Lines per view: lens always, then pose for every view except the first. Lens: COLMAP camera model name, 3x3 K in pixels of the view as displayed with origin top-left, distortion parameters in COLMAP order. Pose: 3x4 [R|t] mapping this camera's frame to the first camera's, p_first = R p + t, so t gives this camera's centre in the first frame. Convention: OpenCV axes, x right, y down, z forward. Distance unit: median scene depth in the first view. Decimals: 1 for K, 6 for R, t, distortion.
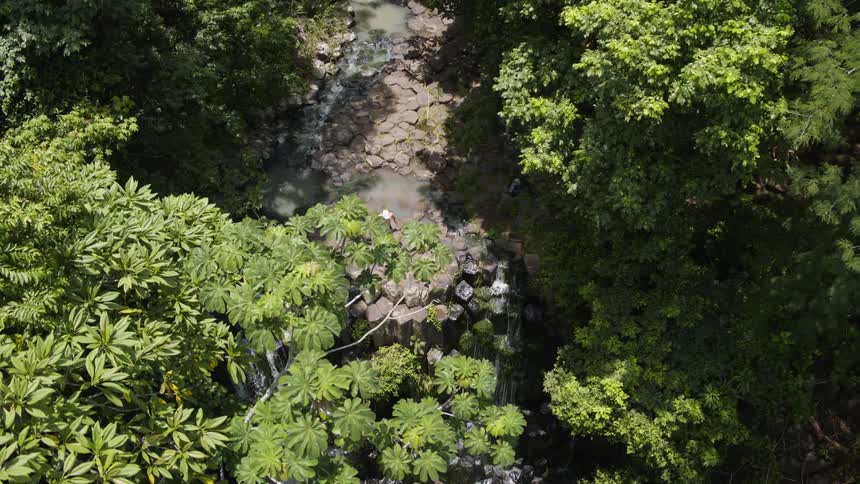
lens RADIAL K [[742.4, 0, 445.1], [0, 742.4, 237.8], [0, 0, 1]] dist [-0.208384, 0.085531]
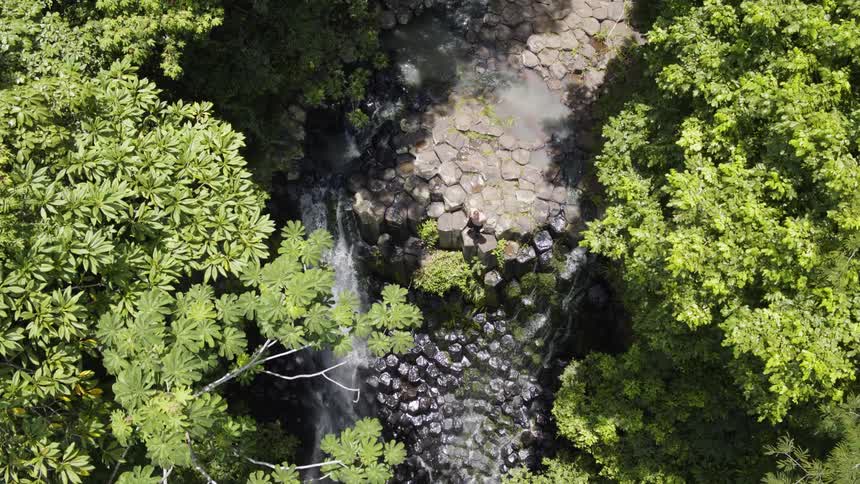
lens RADIAL K [[742.4, 0, 445.1], [0, 742.4, 237.8], [0, 0, 1]] dist [-0.208384, 0.085531]
pose [[0.867331, 0.466106, -0.174593, 0.080824], [-0.371236, 0.839453, 0.396865, -0.262840], [0.331544, -0.279398, 0.901119, 0.108432]]
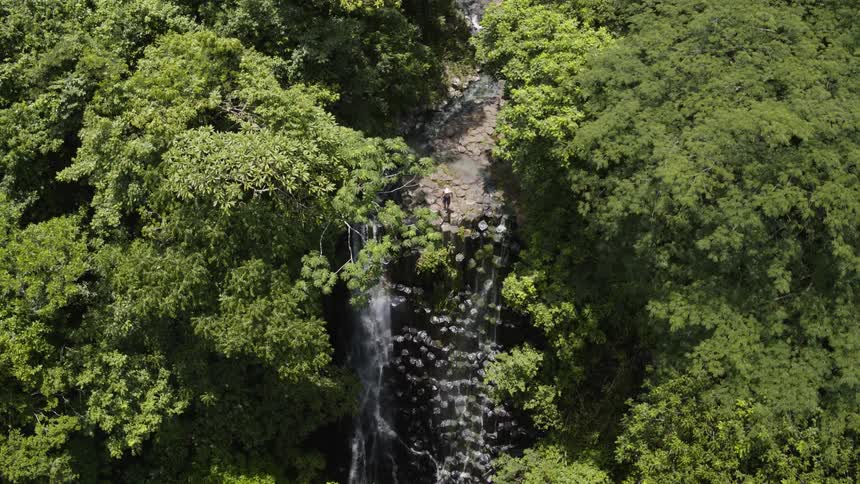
lens RADIAL K [[744.2, 0, 455.5], [0, 744.2, 239.7], [0, 0, 1]] dist [-0.212928, 0.080334]
pose [[0.937517, 0.259857, -0.231381, 0.403367], [-0.268634, 0.963219, -0.006694, 0.137706], [0.221131, 0.068433, 0.972840, -0.821755]]
